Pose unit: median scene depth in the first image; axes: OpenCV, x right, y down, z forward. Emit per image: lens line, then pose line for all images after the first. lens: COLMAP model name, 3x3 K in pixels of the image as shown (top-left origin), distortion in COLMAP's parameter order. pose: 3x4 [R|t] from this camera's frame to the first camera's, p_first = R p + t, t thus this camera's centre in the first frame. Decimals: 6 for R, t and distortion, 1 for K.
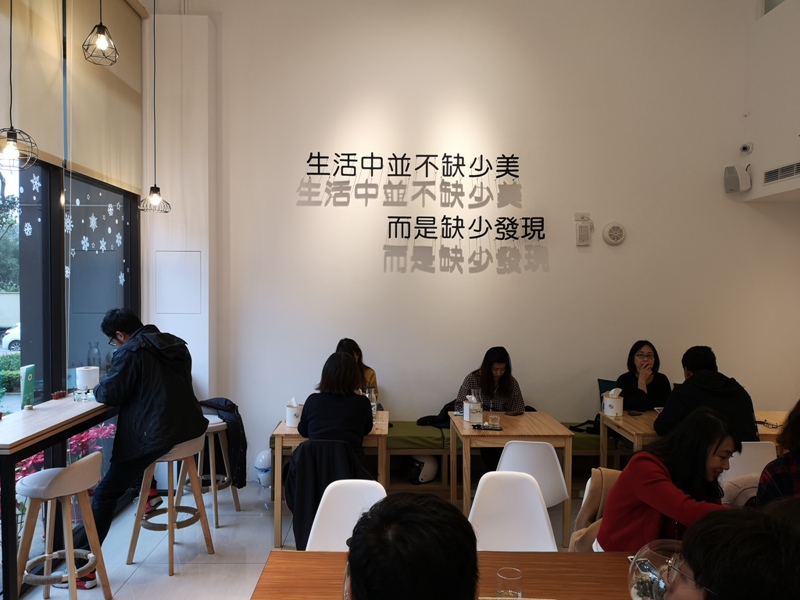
lens RADIAL K [[622.9, 0, 400.0], [0, 622.9, 300.0], [0, 0, 1]] dist [0.098582, -0.210065]
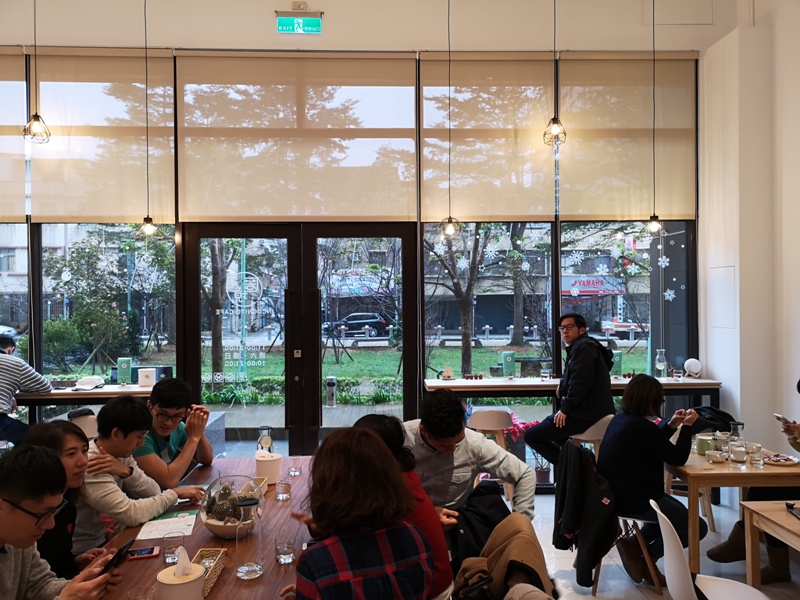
lens RADIAL K [[622.9, 0, 400.0], [0, 622.9, 300.0], [0, 0, 1]] dist [0.098582, -0.210065]
pose [[0.008947, 0.003473, -0.999954, 0.643028], [-0.018004, 0.999832, 0.003312, -0.016806], [0.999798, 0.017973, 0.009008, 0.436781]]
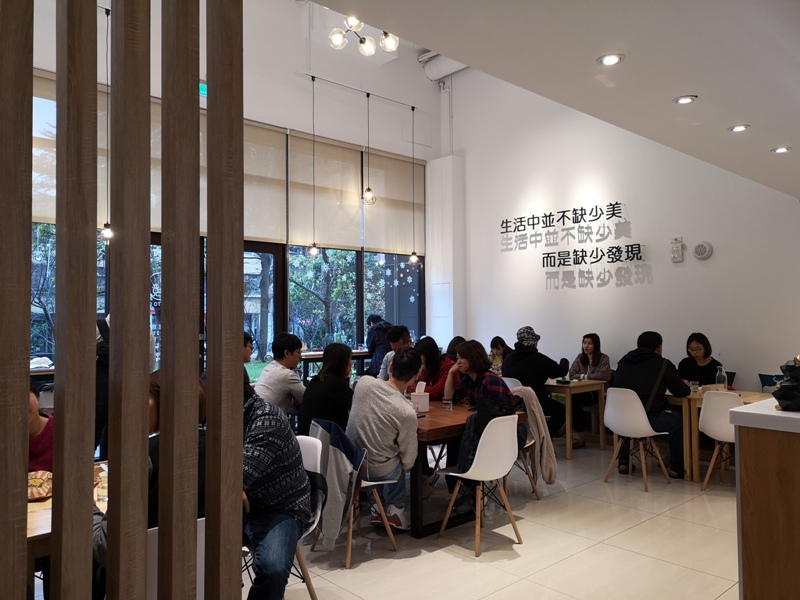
lens RADIAL K [[622.9, 0, 400.0], [0, 622.9, 300.0], [0, 0, 1]] dist [0.098582, -0.210065]
pose [[0.660230, -0.035253, -0.750236, 0.899391], [-0.007123, 0.998559, -0.053191, 0.065873], [0.751030, 0.040462, 0.659027, -0.285030]]
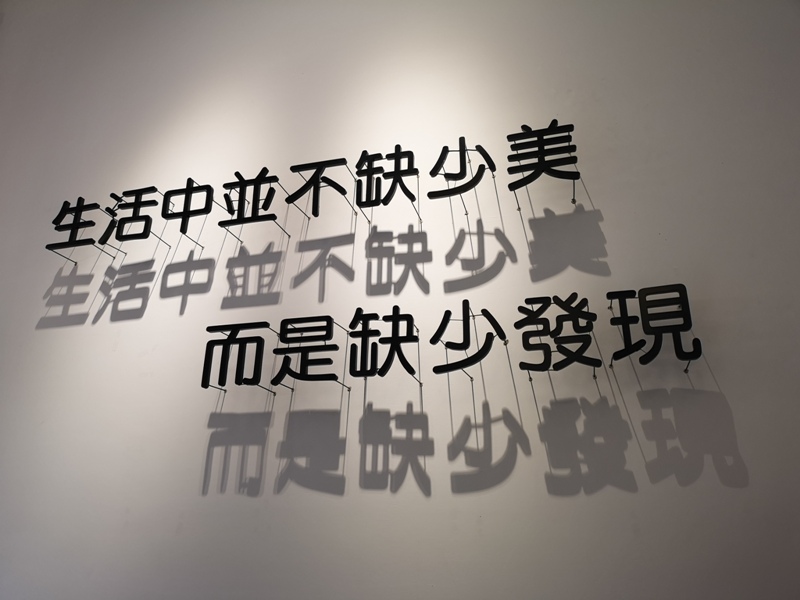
lens RADIAL K [[622.9, 0, 400.0], [0, 622.9, 300.0], [0, 0, 1]] dist [0.098582, -0.210065]
pose [[0.953077, -0.102641, -0.284797, 0.184569], [-0.013409, 0.925531, -0.378434, -0.015093], [0.302431, 0.364495, 0.880726, 0.704488]]
